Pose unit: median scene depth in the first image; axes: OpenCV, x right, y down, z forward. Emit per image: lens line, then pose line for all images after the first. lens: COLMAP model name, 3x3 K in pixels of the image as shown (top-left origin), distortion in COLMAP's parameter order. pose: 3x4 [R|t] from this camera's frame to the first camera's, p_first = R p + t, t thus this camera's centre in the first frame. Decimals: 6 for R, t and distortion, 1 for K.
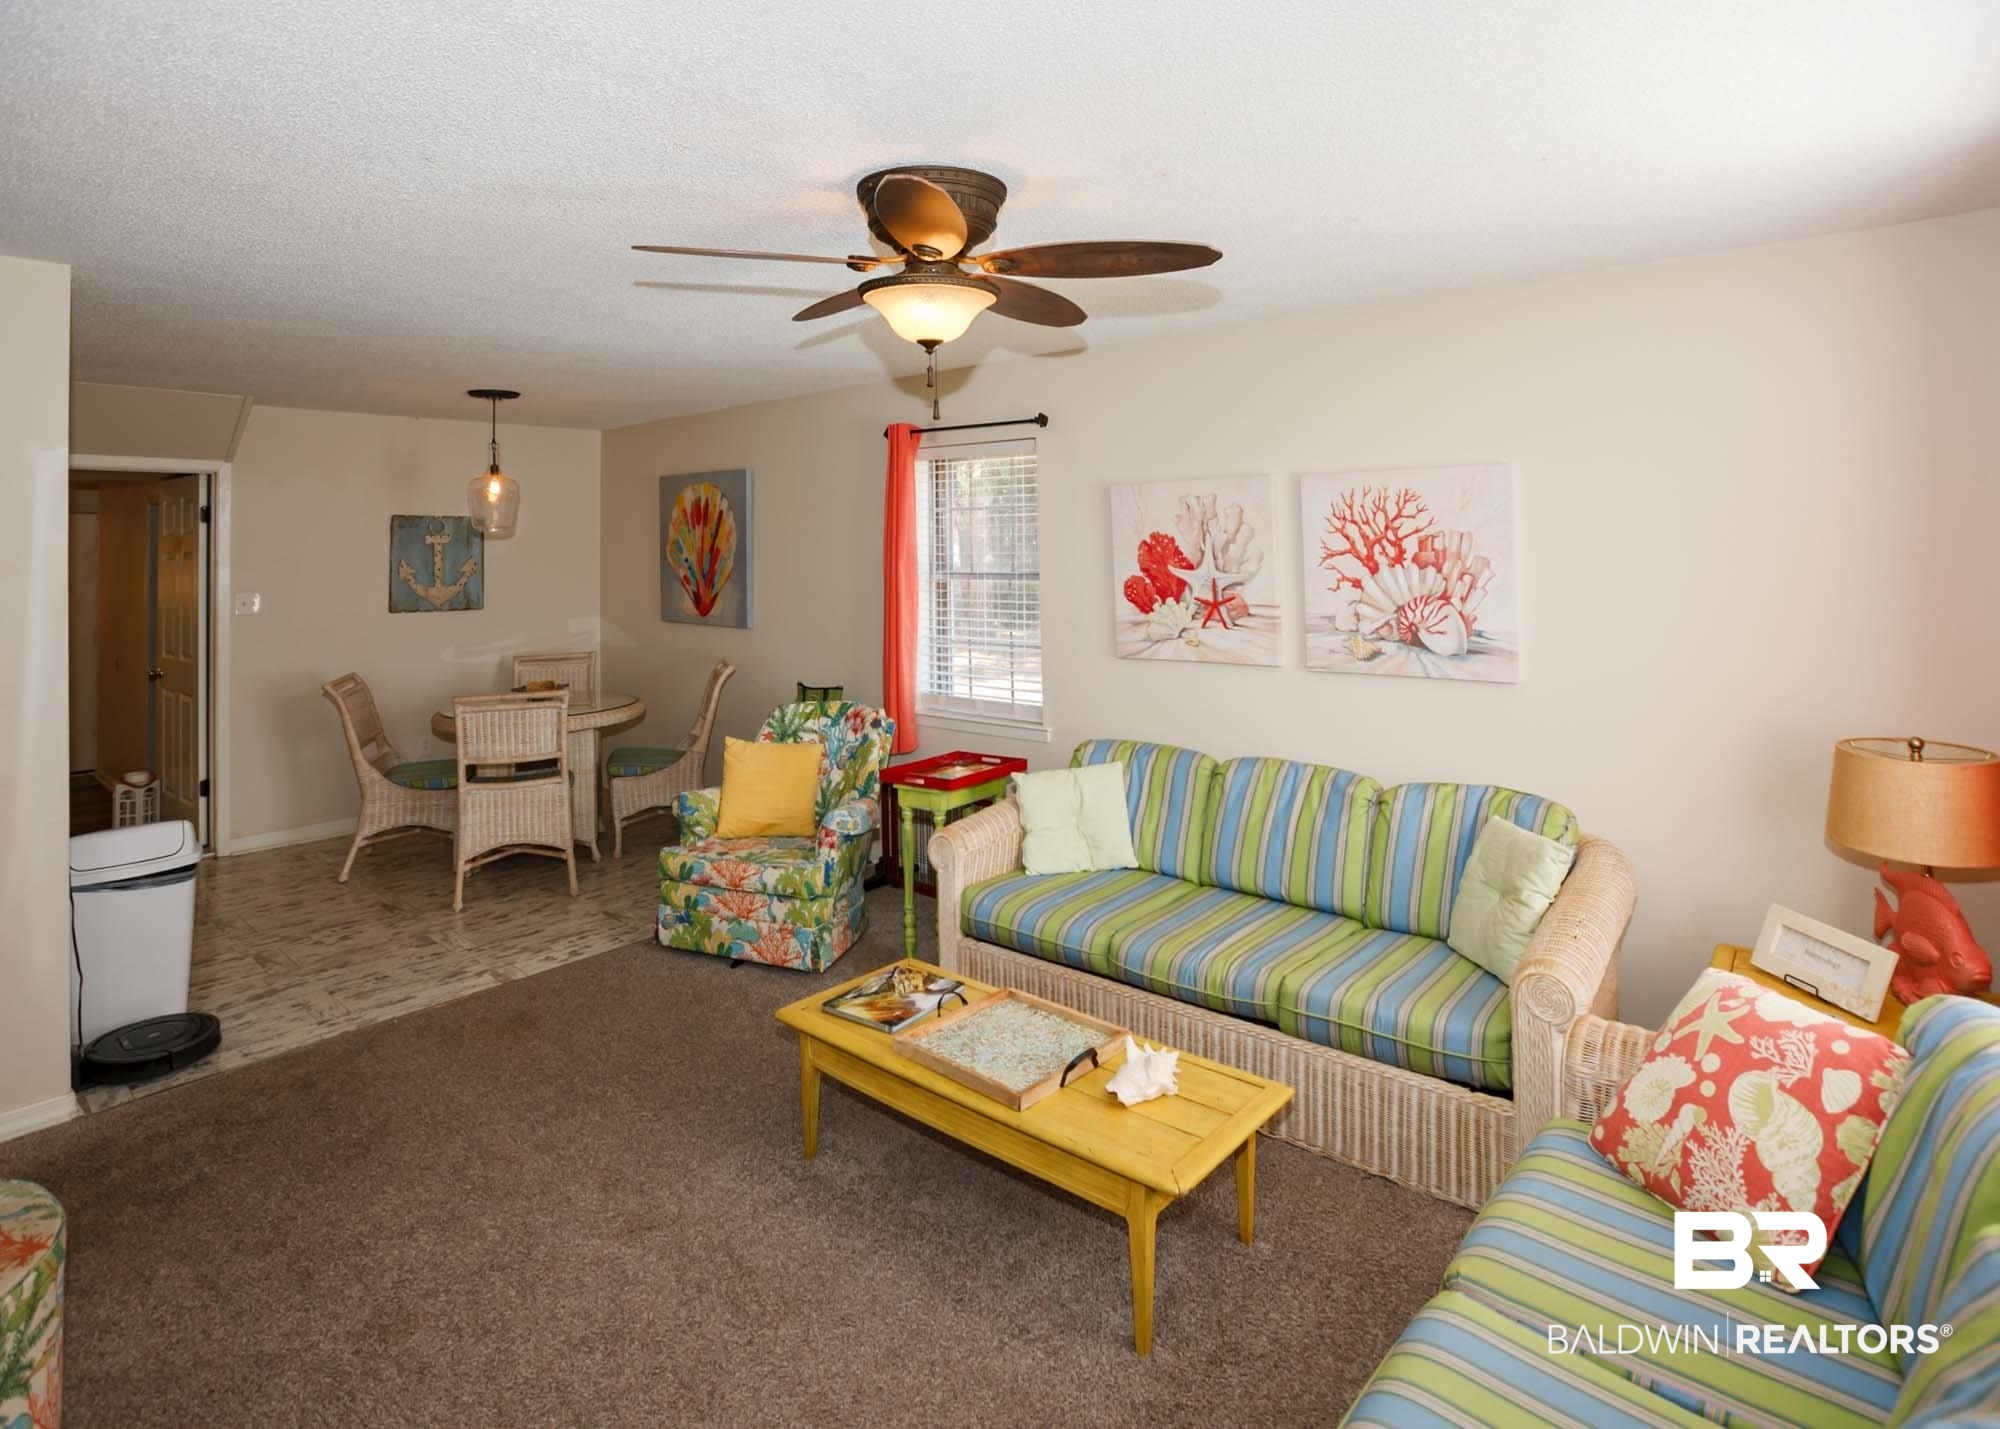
lens RADIAL K [[1024.1, 0, 995.7], [0, 1024.1, 551.0], [0, 0, 1]] dist [-0.004769, 0.000140]
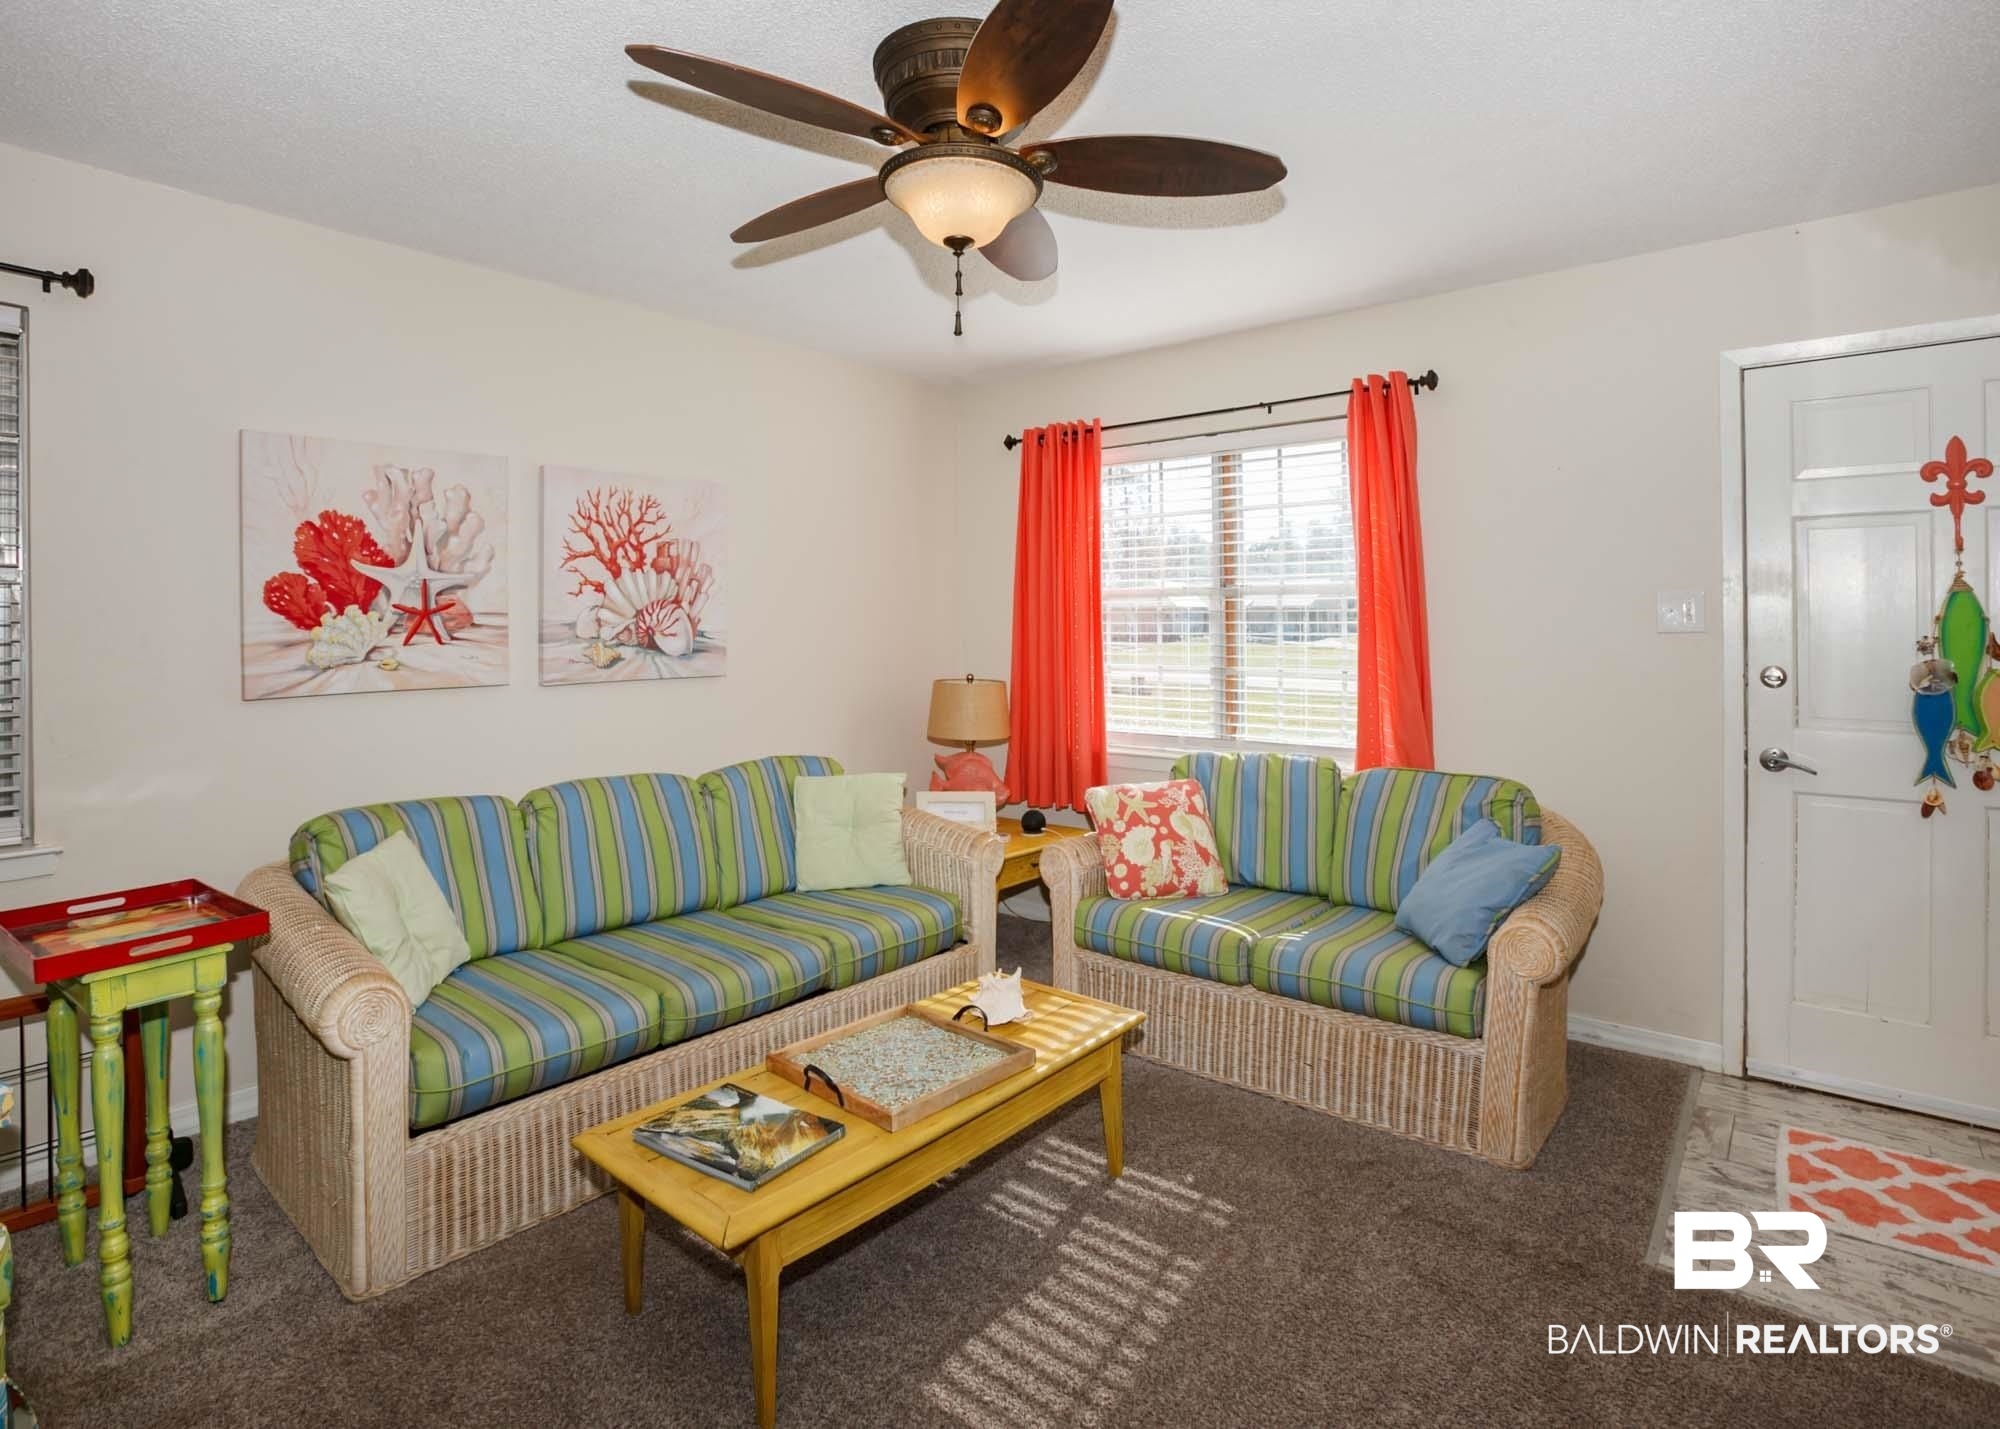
lens RADIAL K [[1055.6, 0, 958.6], [0, 1055.6, 628.6], [0, 0, 1]] dist [-0.055689, 0.000724]
pose [[0.024751, 0.008203, 0.999660, -0.613189], [0.004543, 0.999955, -0.008318, 0.079565], [-0.999683, 0.004748, 0.024713, 0.641505]]
